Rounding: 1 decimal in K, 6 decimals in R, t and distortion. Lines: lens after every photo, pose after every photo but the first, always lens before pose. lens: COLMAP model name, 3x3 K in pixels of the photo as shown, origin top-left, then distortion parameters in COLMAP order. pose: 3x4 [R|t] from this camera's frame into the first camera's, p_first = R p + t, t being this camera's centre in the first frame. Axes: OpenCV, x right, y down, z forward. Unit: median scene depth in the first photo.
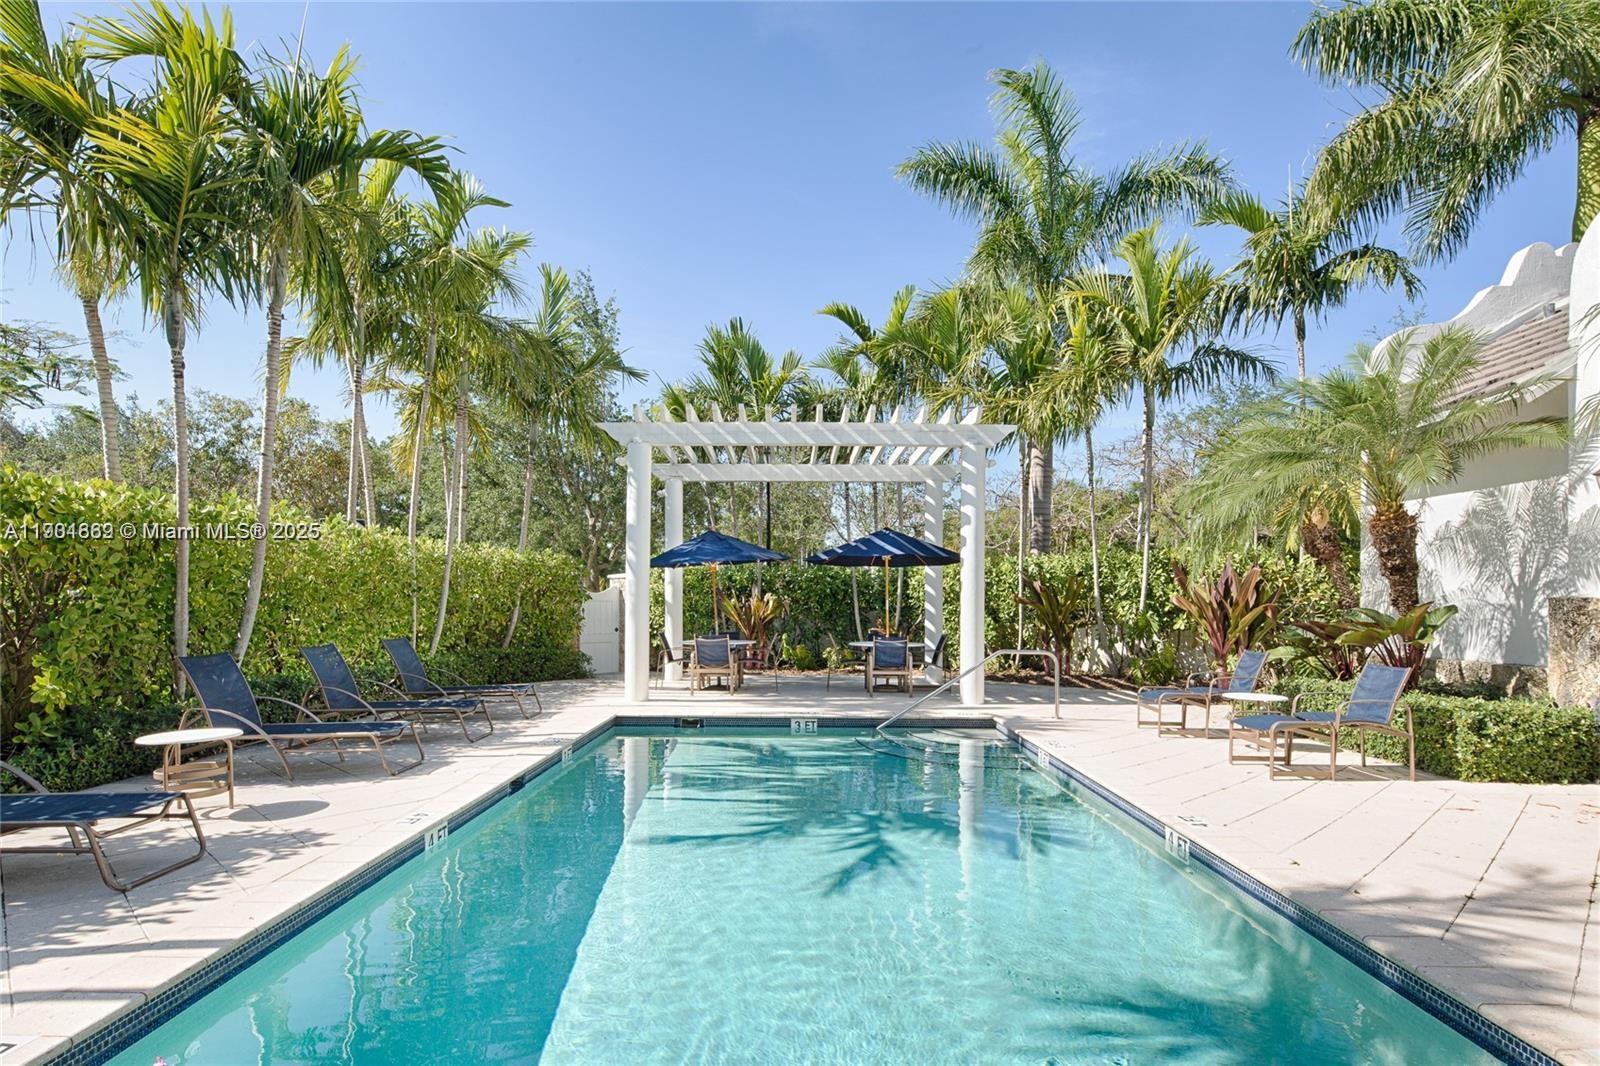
lens RADIAL K [[781.6, 0, 802.1], [0, 781.6, 601.6], [0, 0, 1]] dist [-0.057331, -0.000232]
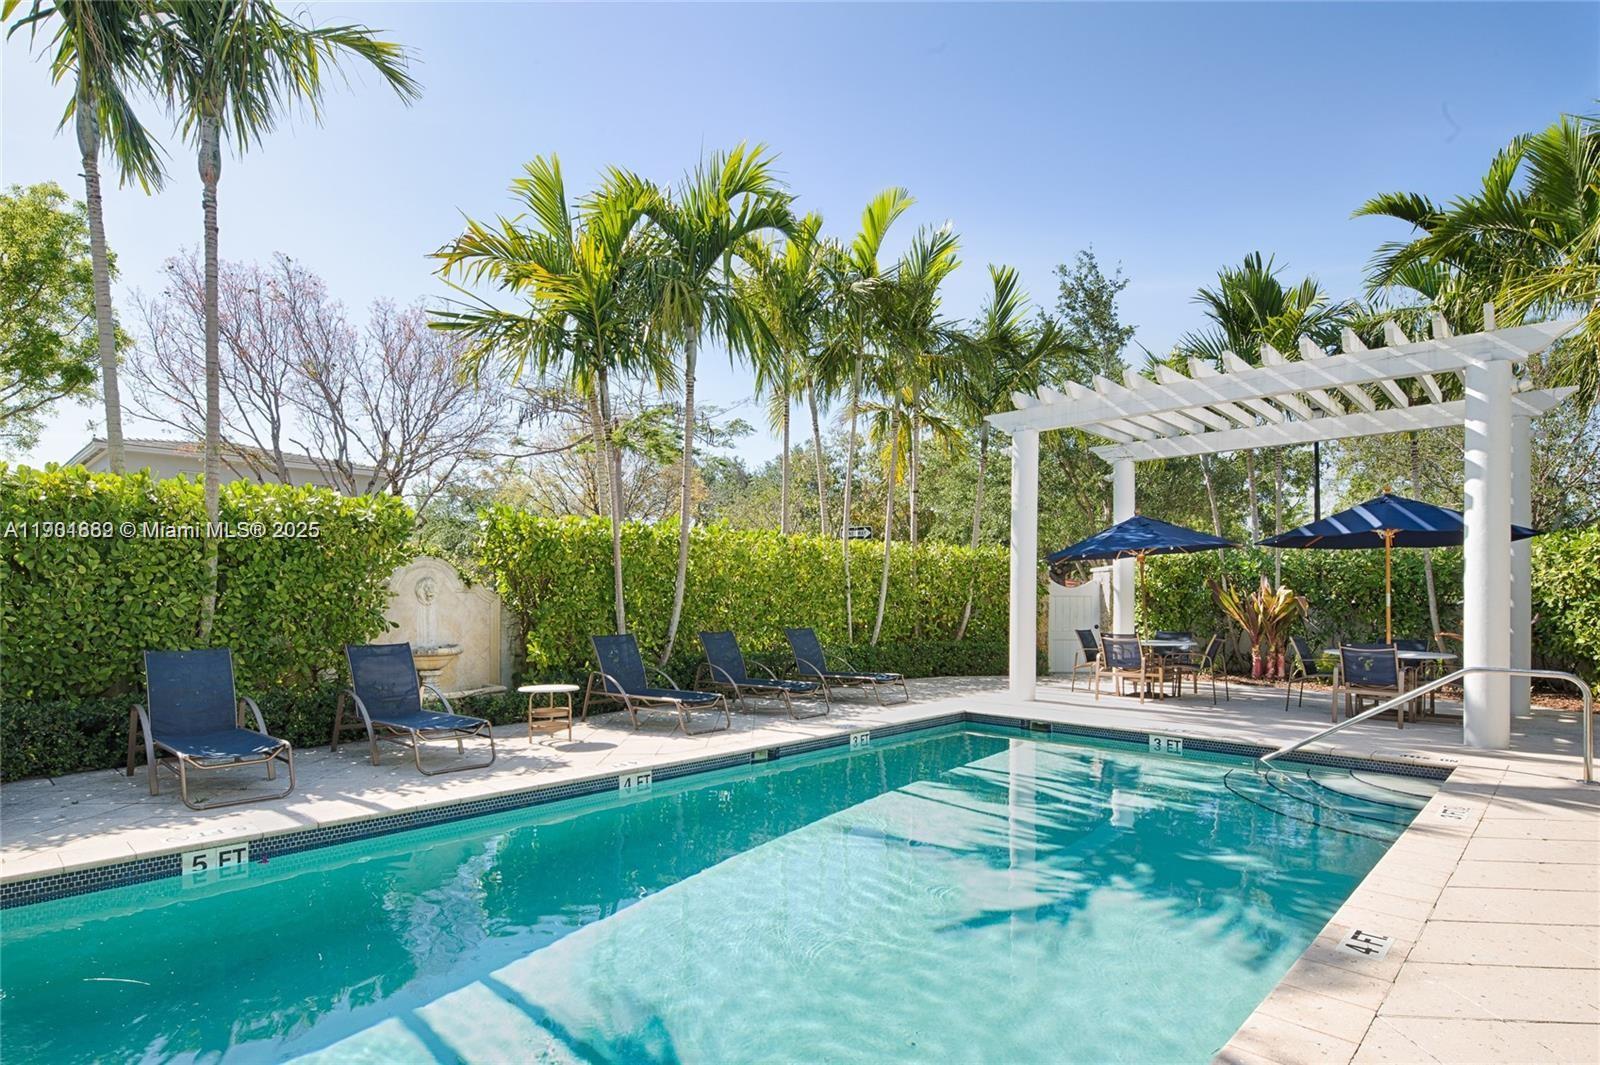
lens RADIAL K [[789.4, 0, 799.1], [0, 789.4, 588.2], [0, 0, 1]] dist [-0.036124, -0.000374]
pose [[0.684672, -0.010383, -0.728777, 0.285291], [0.002206, 0.999923, -0.012174, 0.001048], [0.728848, 0.006727, 0.684642, 0.134028]]
